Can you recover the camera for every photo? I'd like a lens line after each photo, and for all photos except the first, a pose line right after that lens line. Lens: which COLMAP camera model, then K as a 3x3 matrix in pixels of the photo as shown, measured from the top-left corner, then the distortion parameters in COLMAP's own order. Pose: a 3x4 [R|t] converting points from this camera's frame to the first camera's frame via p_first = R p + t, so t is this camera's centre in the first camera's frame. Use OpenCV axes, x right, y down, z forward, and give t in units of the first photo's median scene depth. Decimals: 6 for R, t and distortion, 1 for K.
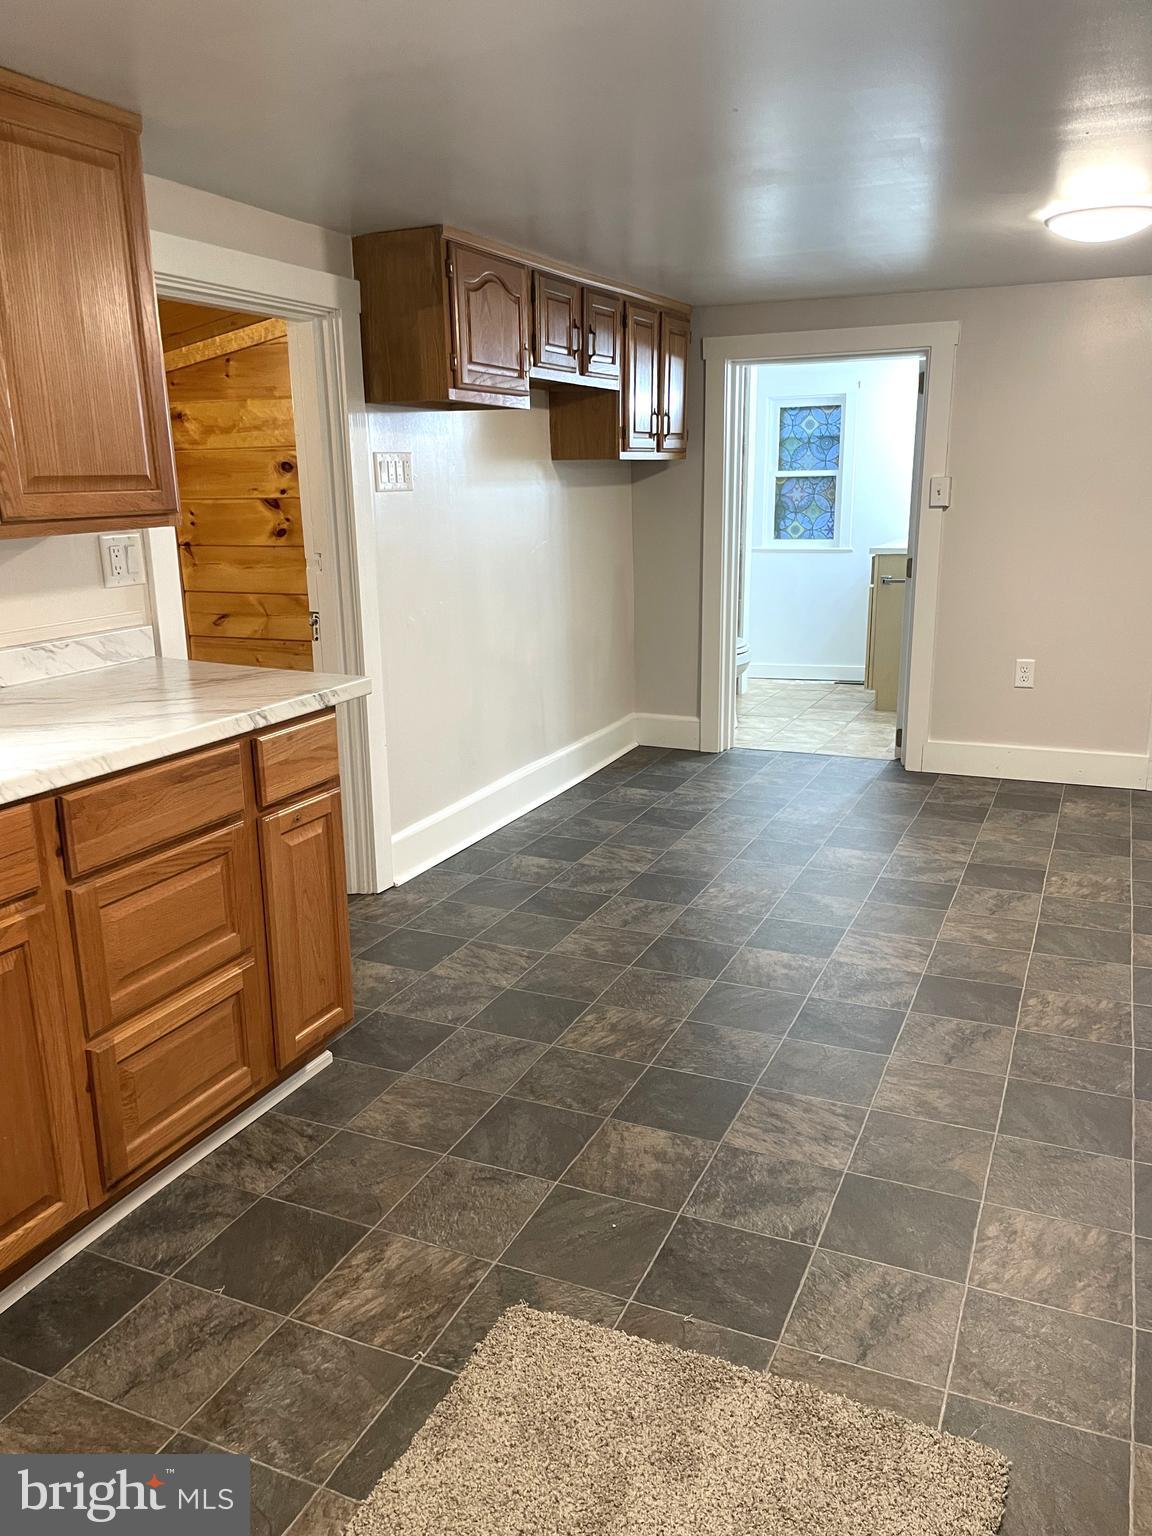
lens RADIAL K [[1172.8, 0, 579.1], [0, 1172.8, 776.6], [0, 0, 1]] dist [0.006652, -0.026455]
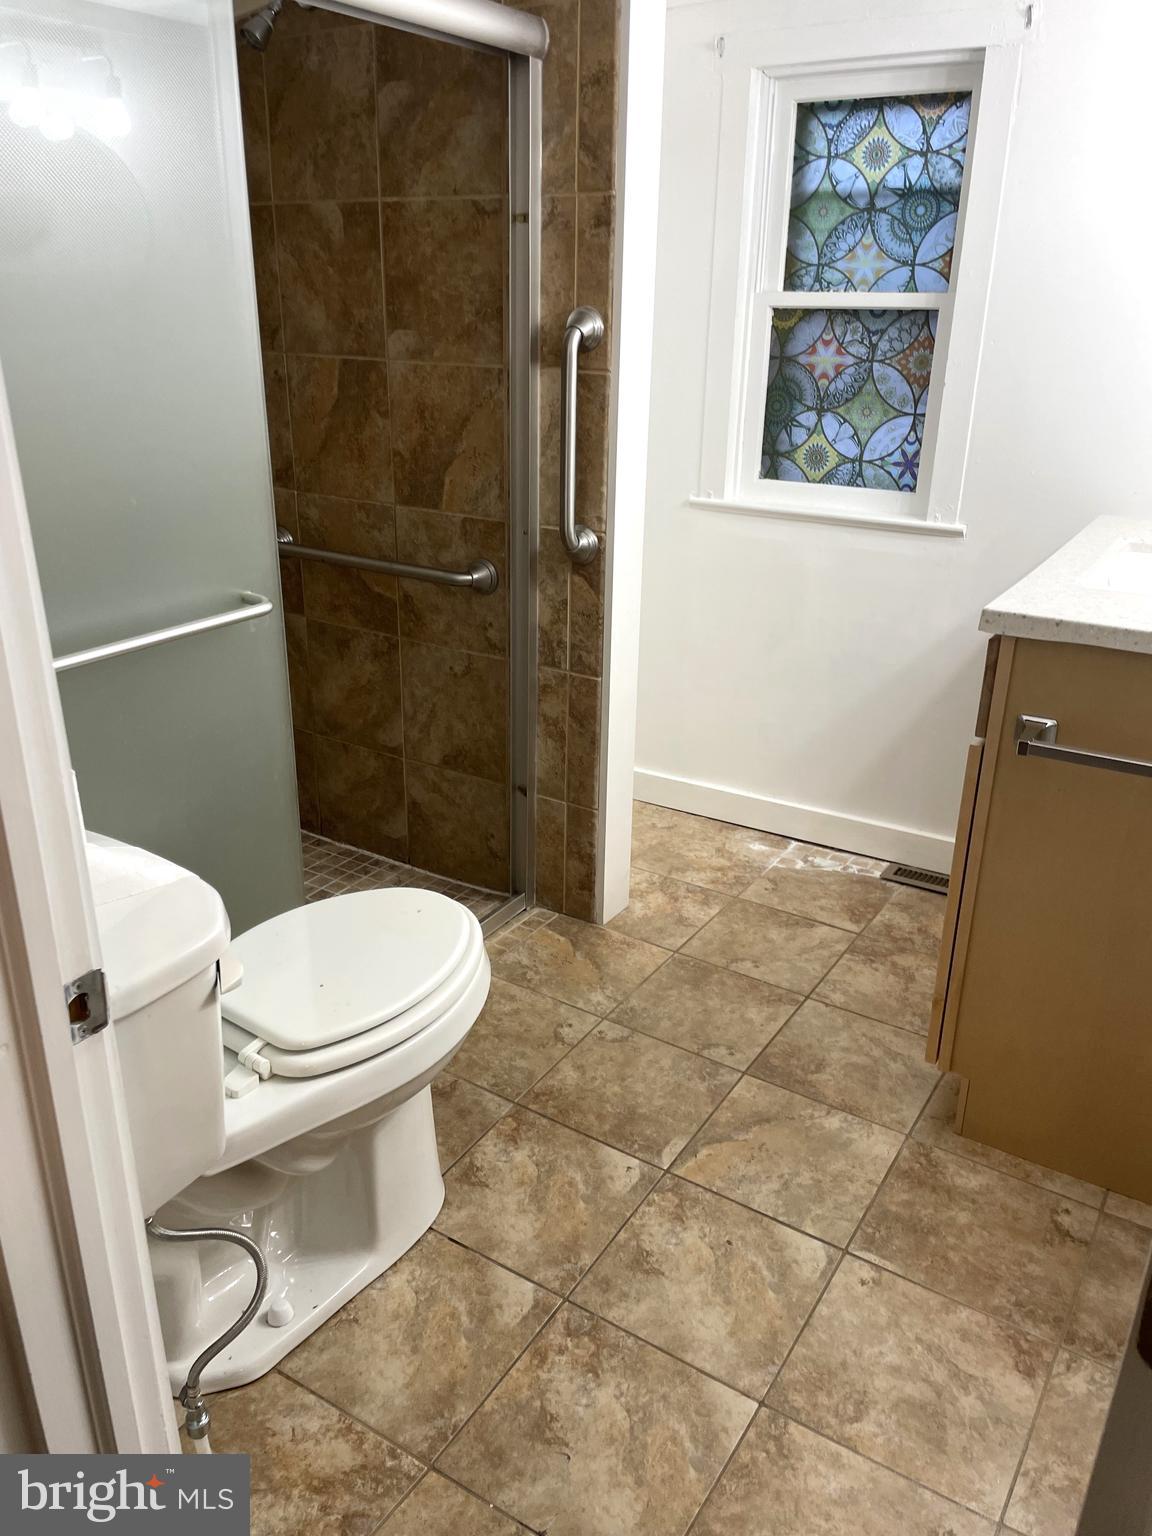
lens RADIAL K [[1172.8, 0, 576.4], [0, 1172.8, 764.3], [0, 0, 1]] dist [0.006652, -0.026455]
pose [[0.988952, 0.076754, -0.126818, 0.250317], [-0.058920, 0.988561, 0.138839, -0.246934], [0.136024, -0.129833, 0.982161, 0.937195]]
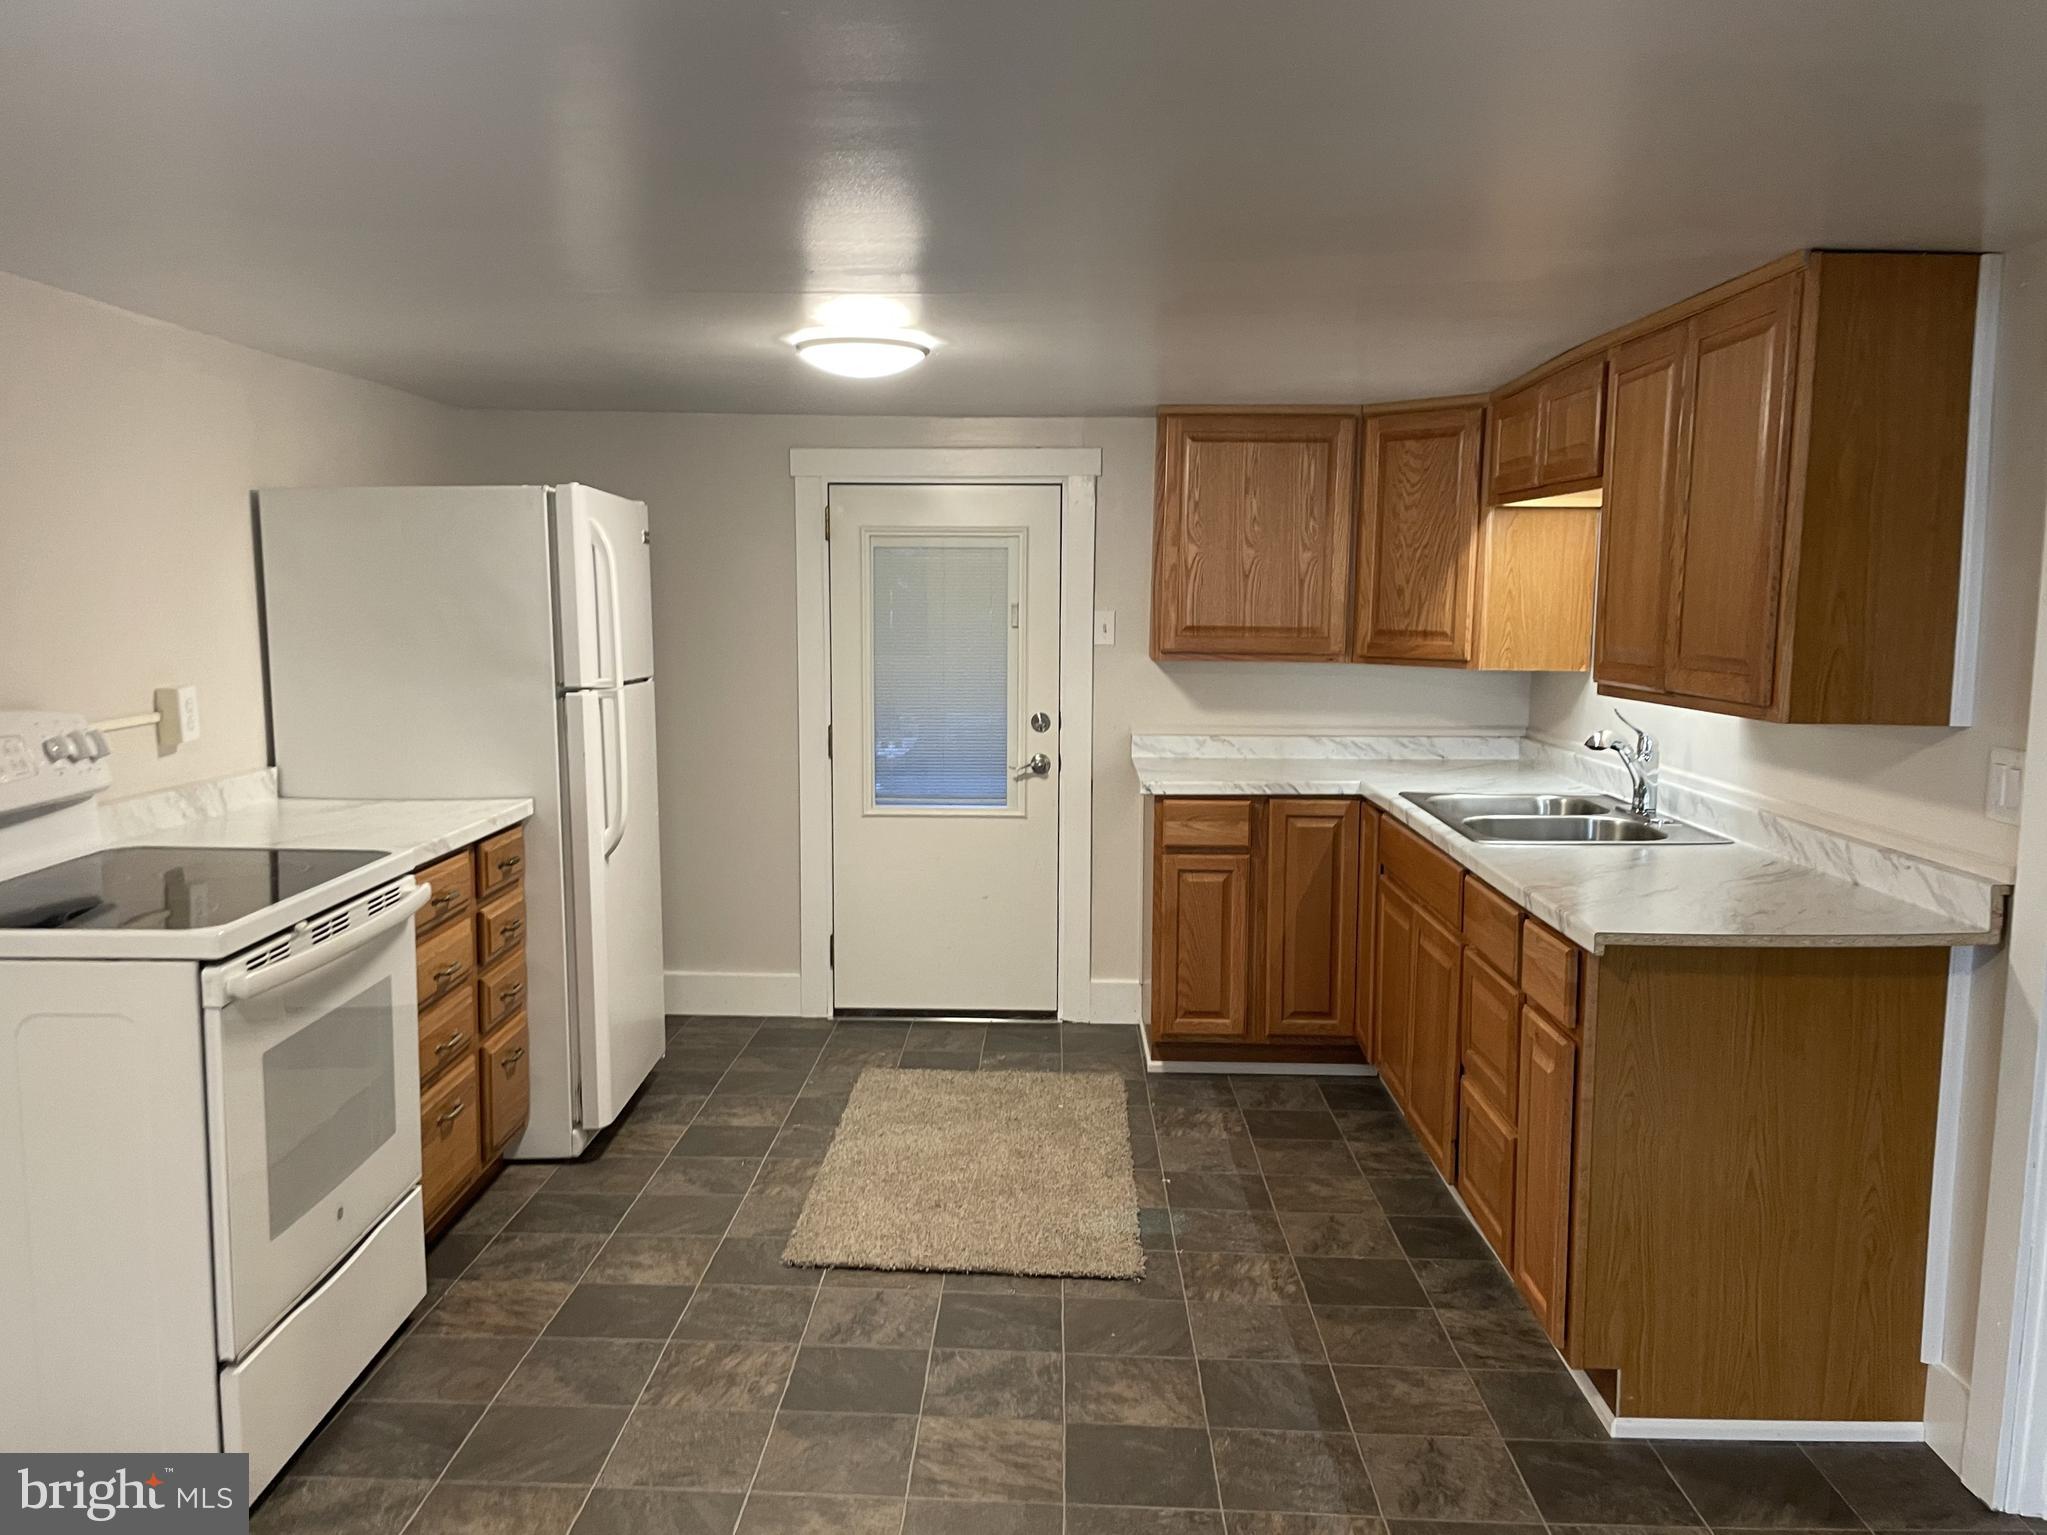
lens RADIAL K [[1563.0, 0, 1022.9], [0, 1563.0, 769.1], [0, 0, 1]] dist [0.006652, -0.026455]
pose [[-0.921681, 0.058694, -0.383482, 0.507750], [-0.083887, 0.934951, 0.344717, -0.480566], [0.378769, 0.349888, -0.856803, 1.632806]]
